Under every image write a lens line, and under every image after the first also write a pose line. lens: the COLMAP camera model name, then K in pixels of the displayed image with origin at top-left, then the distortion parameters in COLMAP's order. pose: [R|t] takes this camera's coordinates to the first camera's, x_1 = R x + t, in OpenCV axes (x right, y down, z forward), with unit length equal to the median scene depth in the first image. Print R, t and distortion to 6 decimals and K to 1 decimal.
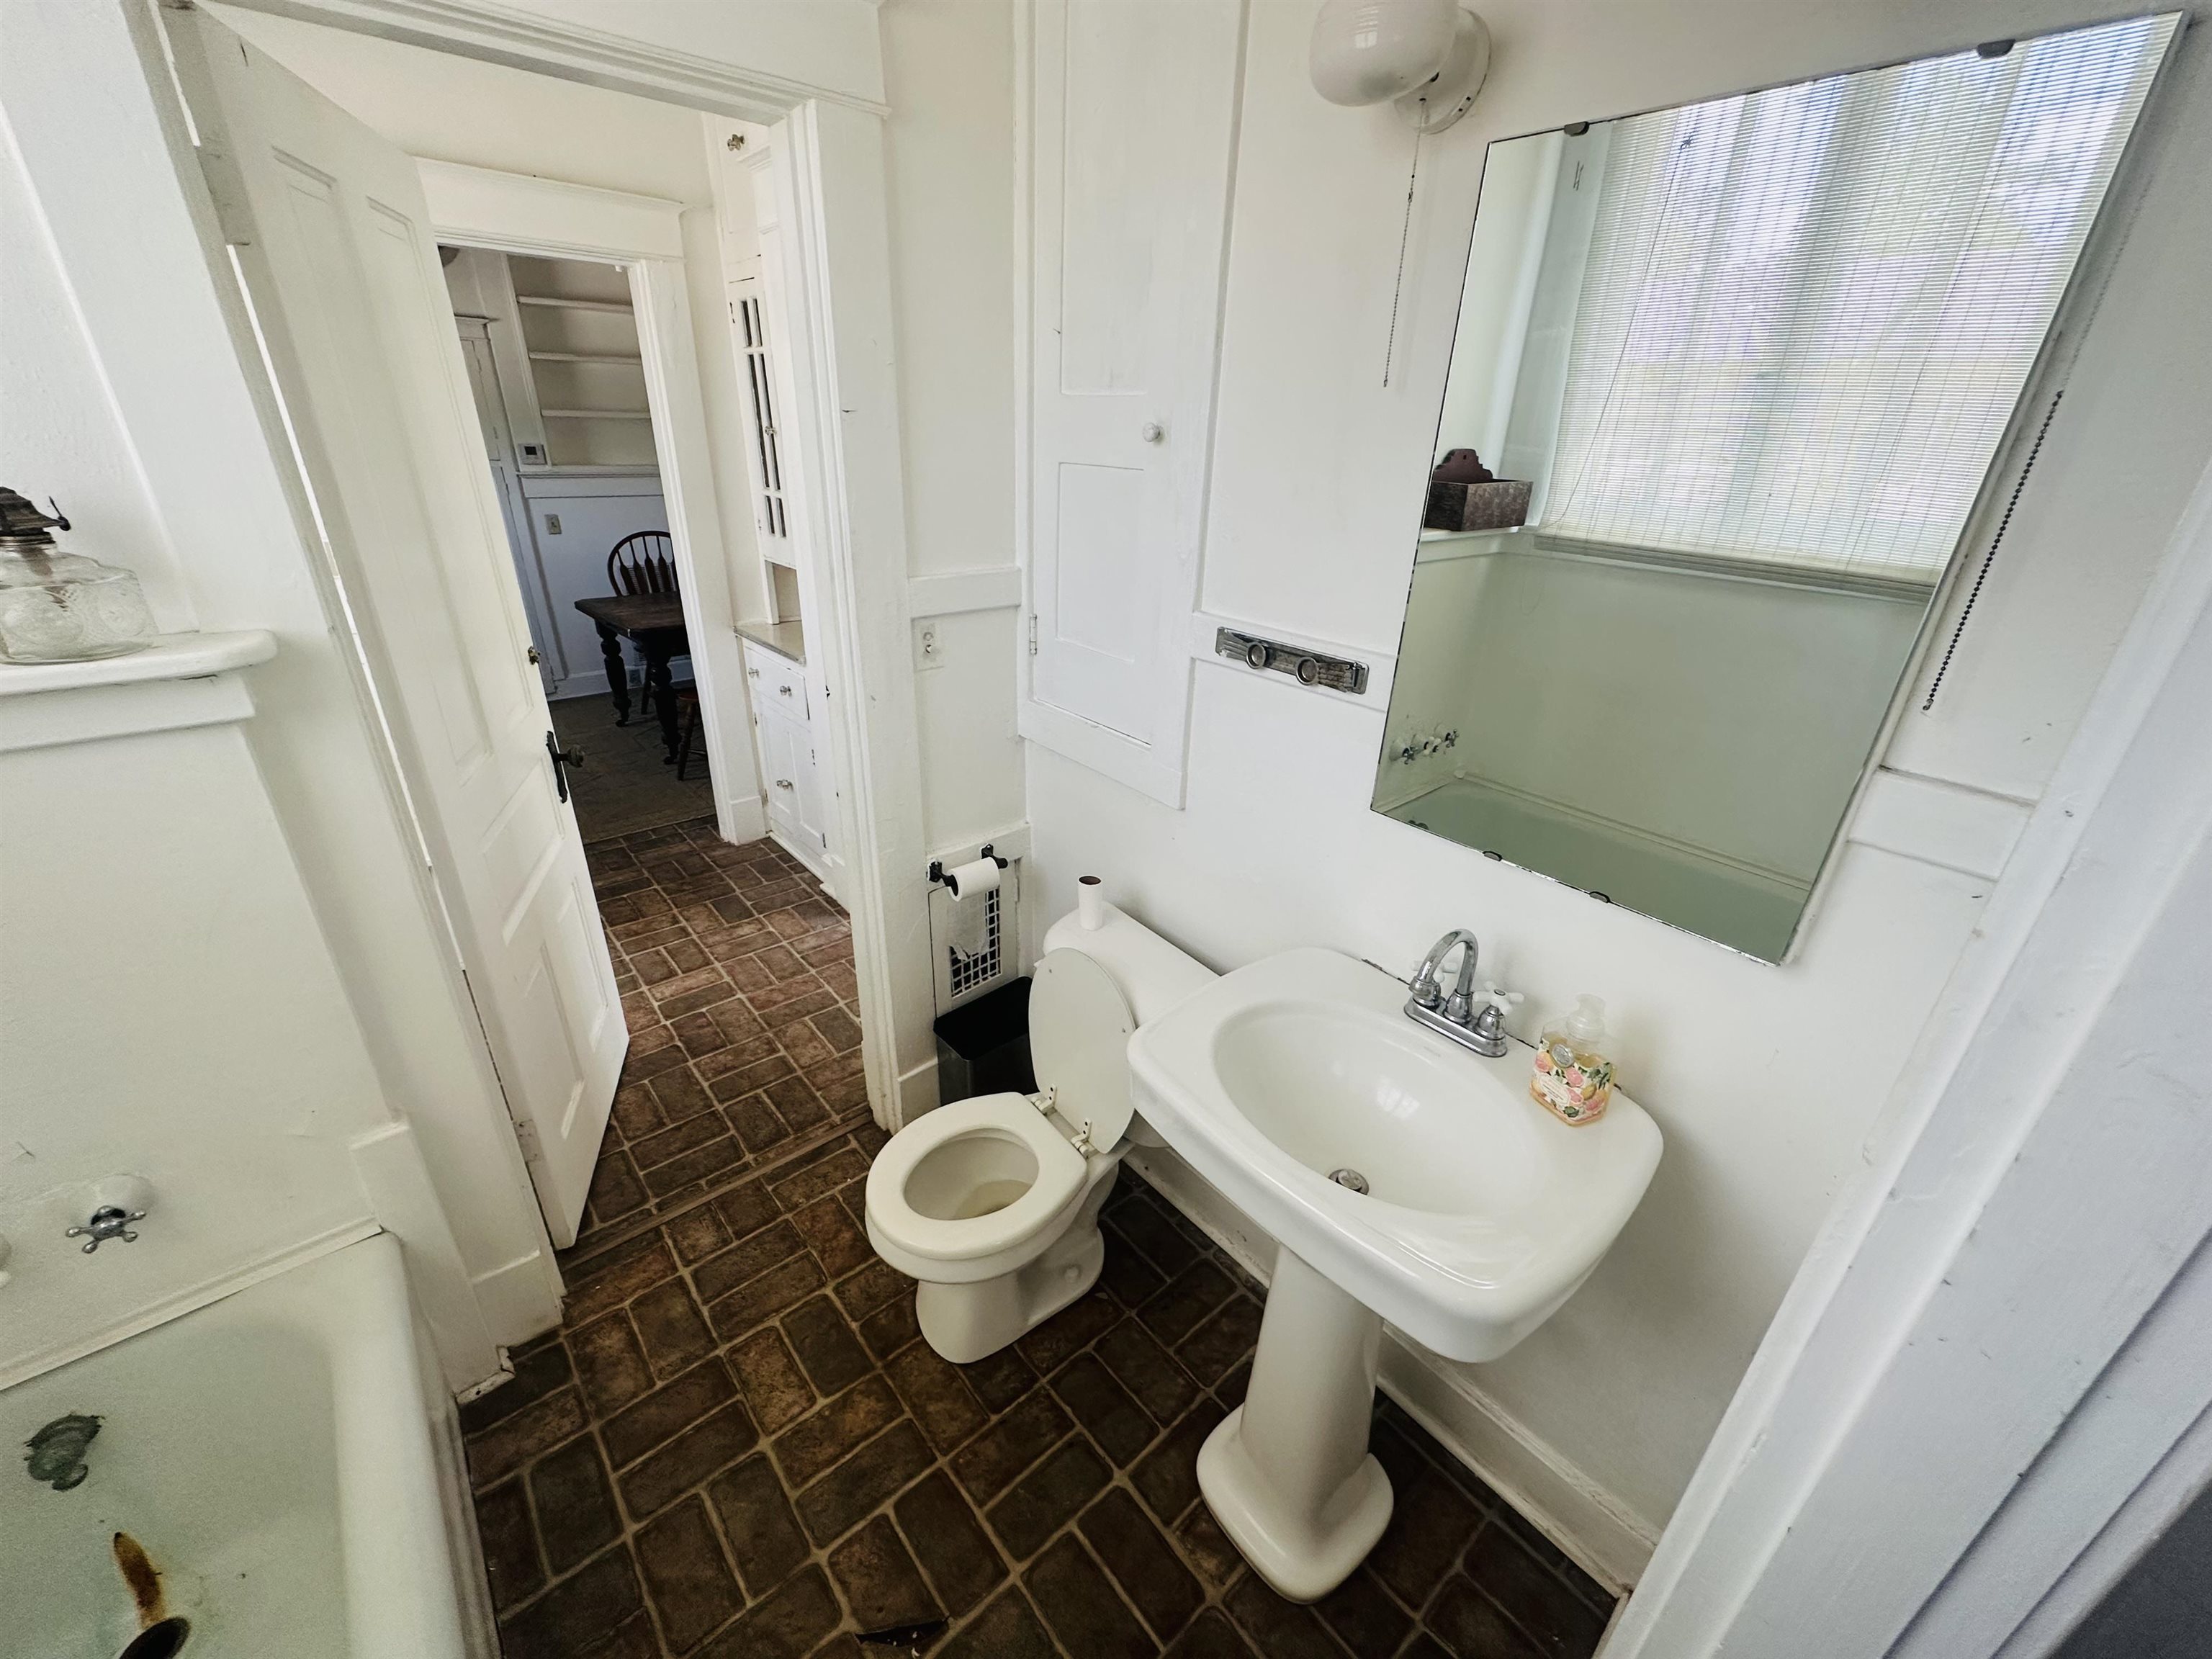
lens RADIAL K [[881.5, 0, 1105.0], [0, 881.5, 831.4], [0, 0, 1]] dist [-0.007157, 0.000975]
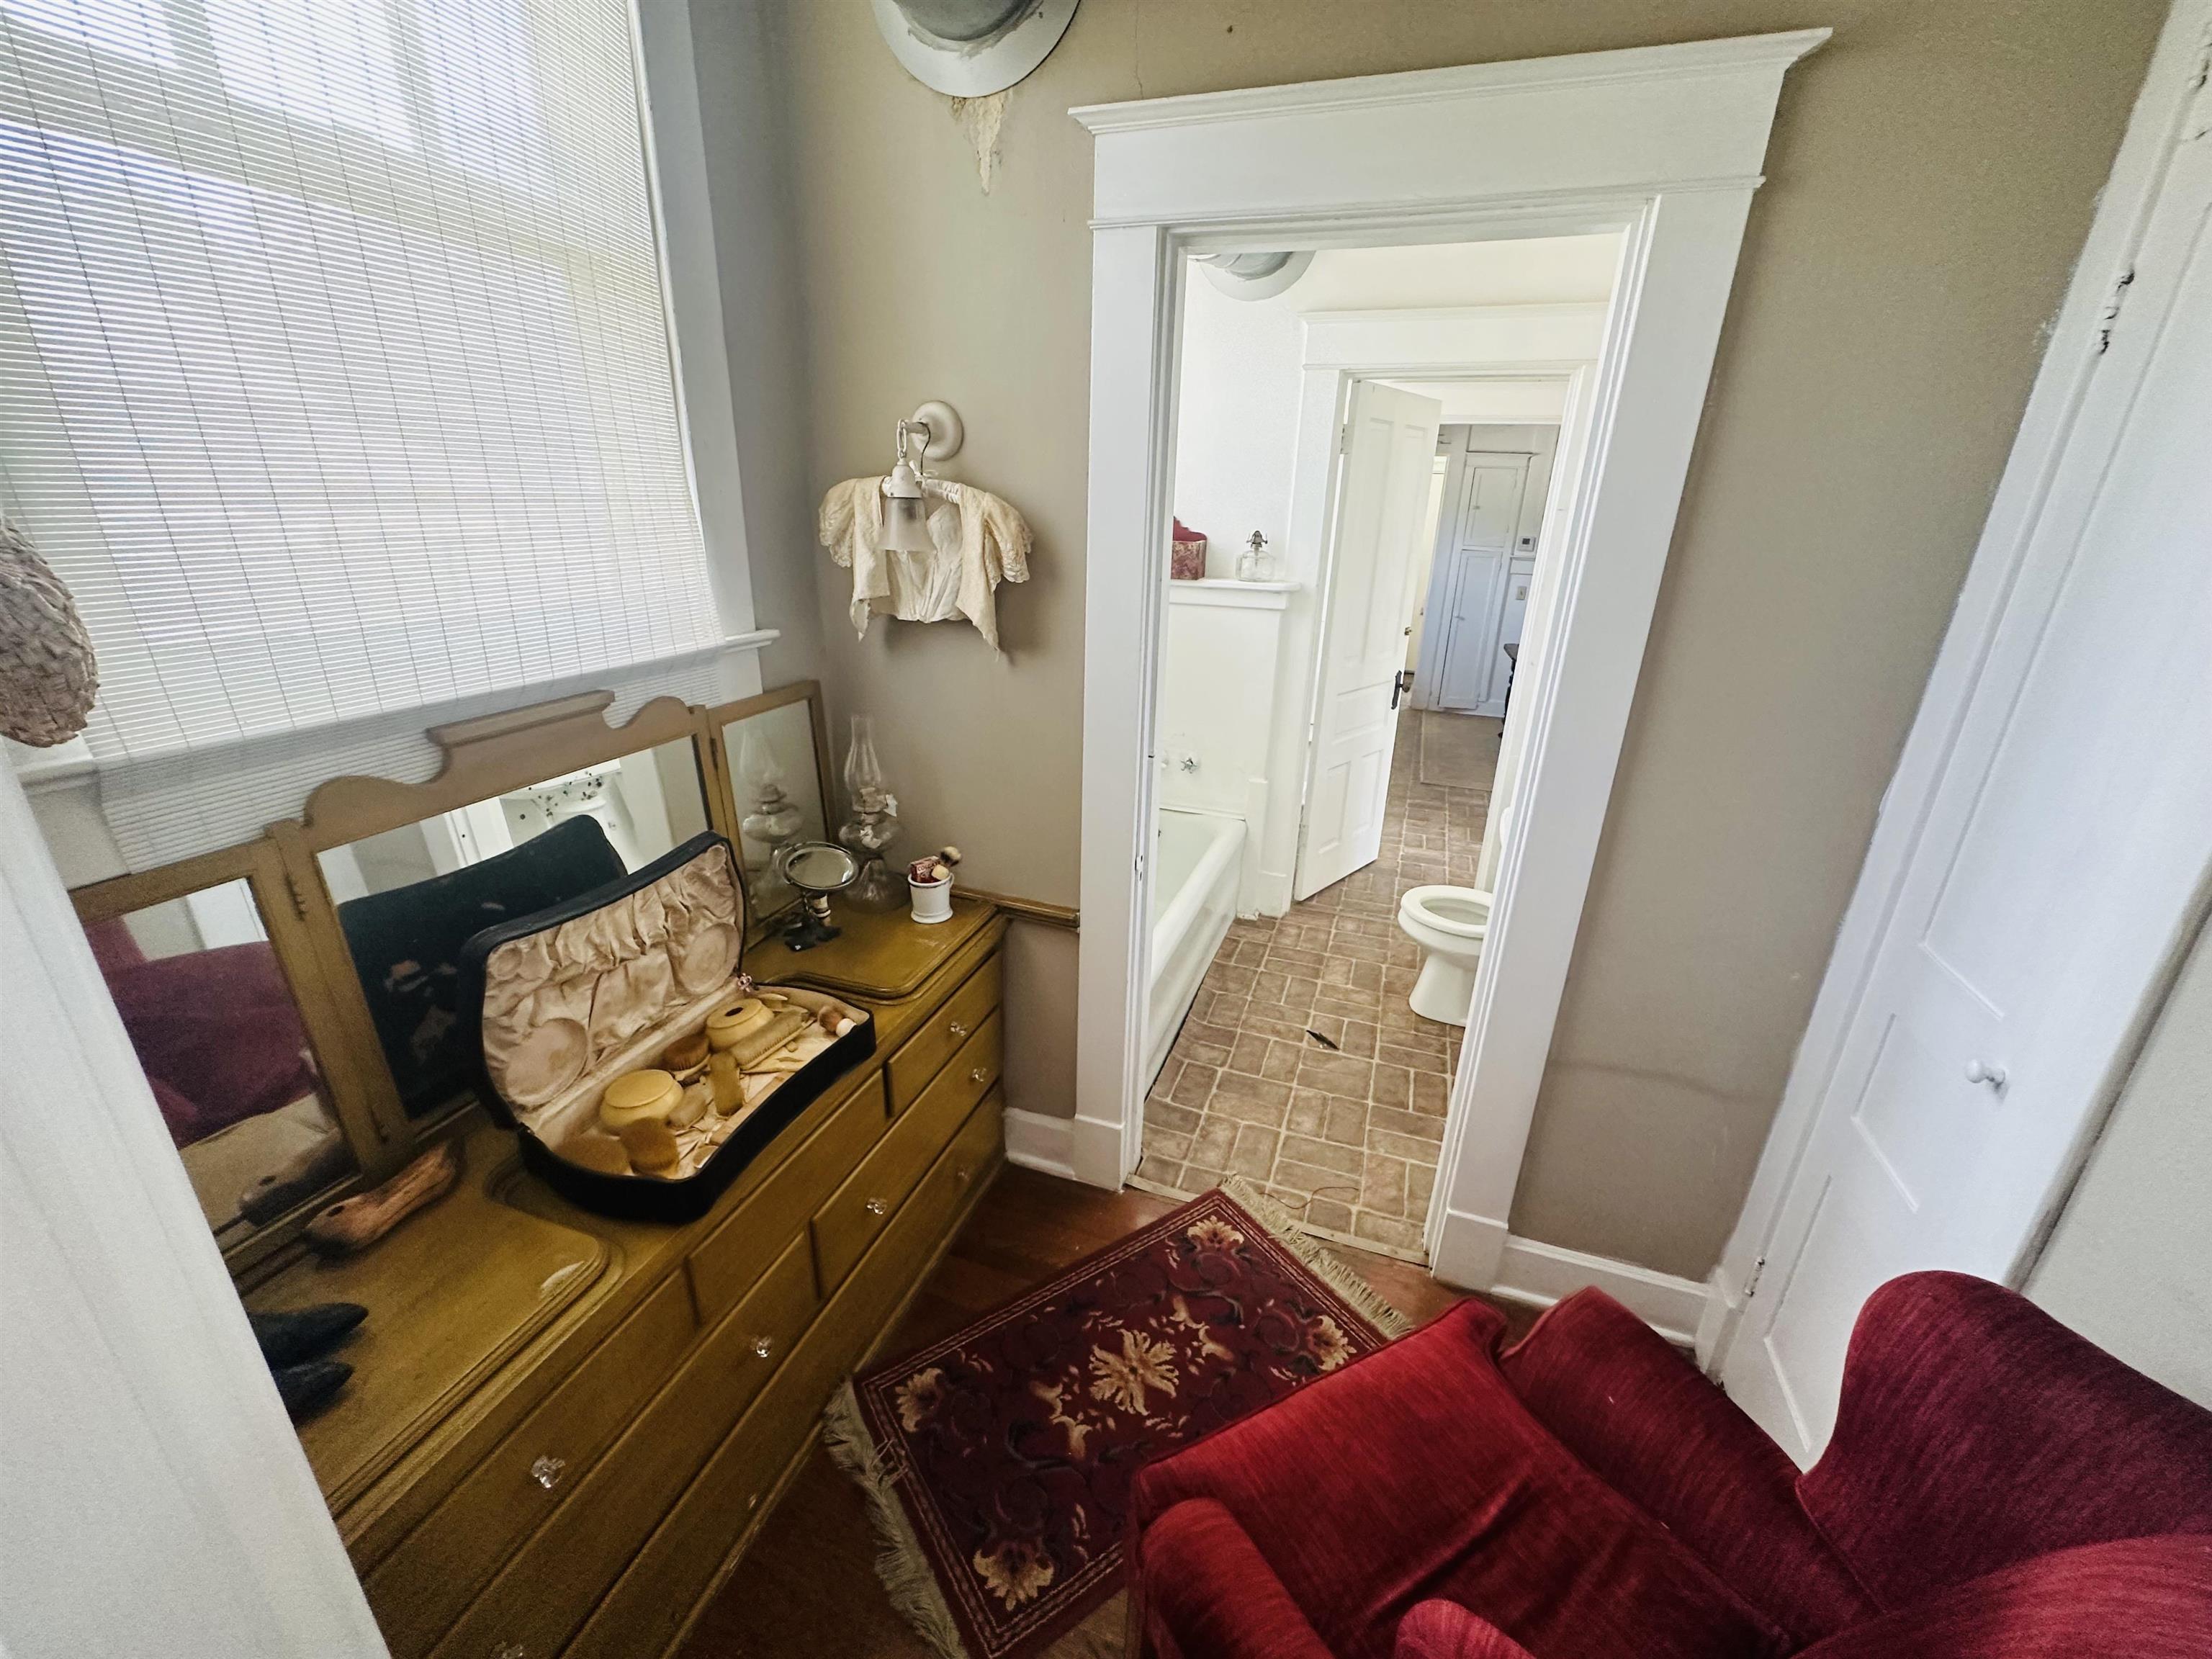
lens RADIAL K [[880.5, 0, 1106.0], [0, 880.5, 829.5], [0, 0, 1]] dist [-0.004594, 0.000586]
pose [[0.497680, 0.288229, -0.818070, 0.516917], [-0.372784, 0.922696, 0.098305, 0.183444], [0.783165, 0.256039, 0.566654, -0.363818]]
